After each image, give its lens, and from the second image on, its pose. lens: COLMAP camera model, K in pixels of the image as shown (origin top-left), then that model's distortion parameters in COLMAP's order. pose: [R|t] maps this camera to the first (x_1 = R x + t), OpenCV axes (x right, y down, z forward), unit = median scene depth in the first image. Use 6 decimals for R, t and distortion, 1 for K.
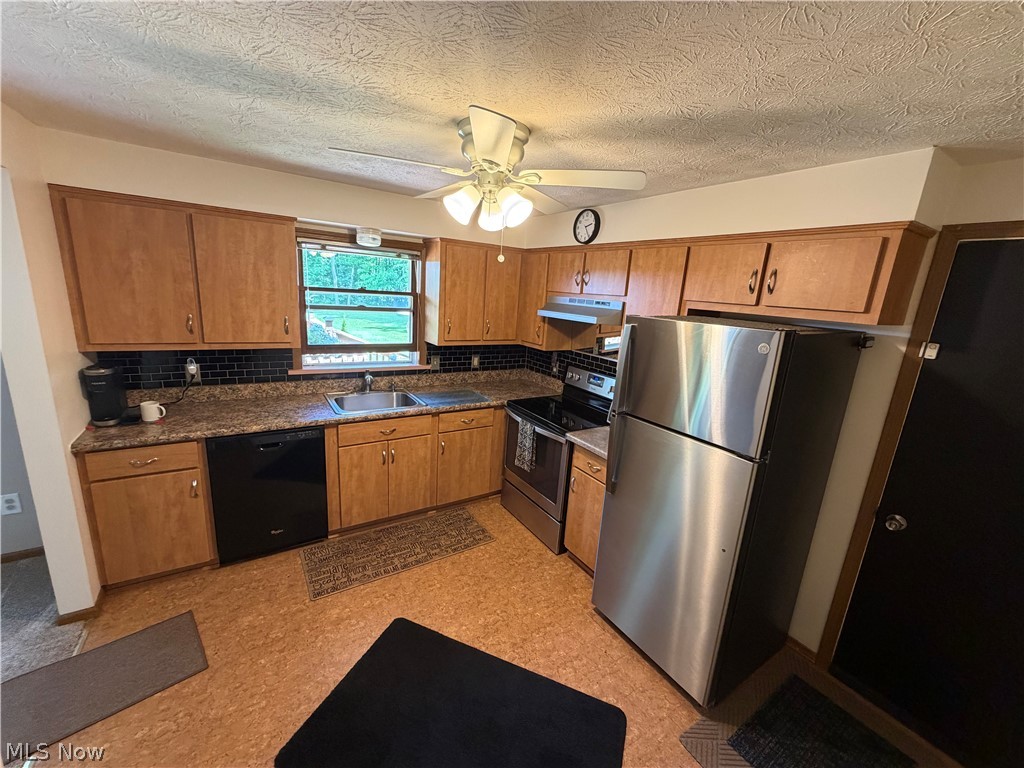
lens RADIAL K [[410.1, 0, 510.6], [0, 410.1, 382.9], [0, 0, 1]] dist [0.000593, 0.000082]
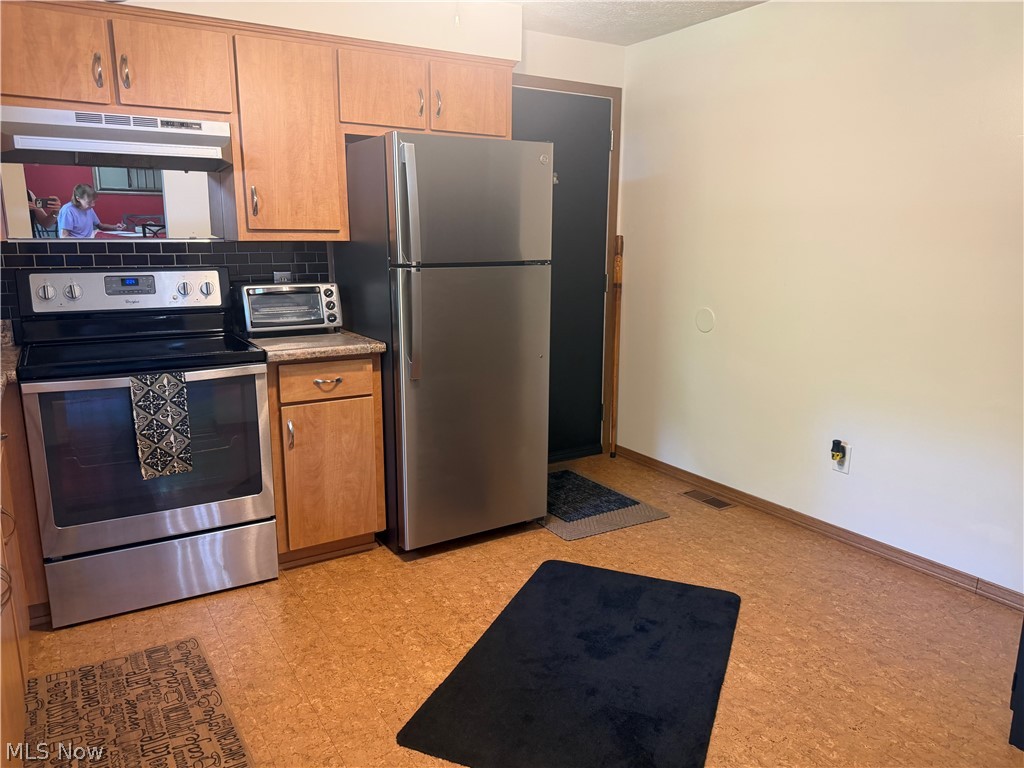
lens RADIAL K [[716.5, 0, 515.3], [0, 716.5, 386.0], [0, 0, 1]] dist [0.009568, -0.021889]
pose [[0.012761, -0.268664, 0.963149, -0.778544], [0.227040, 0.938848, 0.258877, -0.012050], [-0.973802, 0.215370, 0.072978, 0.560213]]
